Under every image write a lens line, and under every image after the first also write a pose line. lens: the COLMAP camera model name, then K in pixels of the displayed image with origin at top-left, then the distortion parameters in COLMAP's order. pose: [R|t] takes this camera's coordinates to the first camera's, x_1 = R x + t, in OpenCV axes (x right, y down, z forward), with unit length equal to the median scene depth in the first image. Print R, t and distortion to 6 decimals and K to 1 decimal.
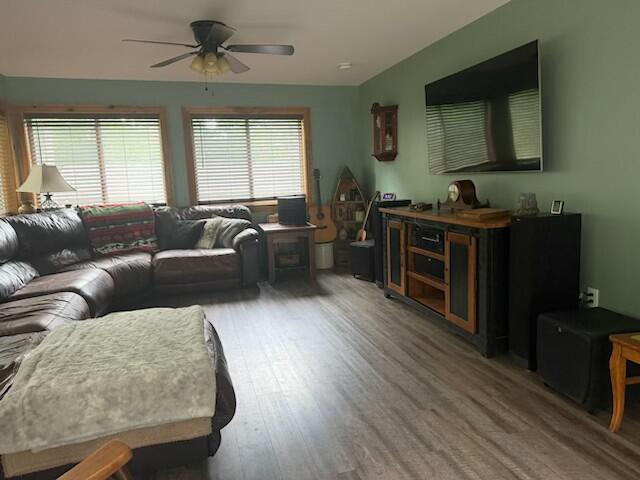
lens RADIAL K [[448.9, 0, 320.0], [0, 448.9, 240.0], [0, 0, 1]] dist [0.008987, 0.000776]
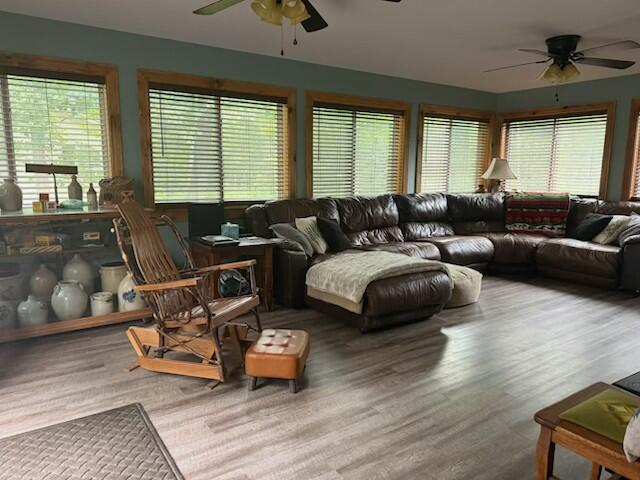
lens RADIAL K [[448.9, 0, 320.0], [0, 448.9, 240.0], [0, 0, 1]] dist [0.008987, 0.000776]
pose [[0.312133, 0.186594, -0.931534, 0.486808], [-0.153075, 0.977589, 0.144528, -0.038919], [0.937625, 0.097483, 0.333701, 0.072048]]
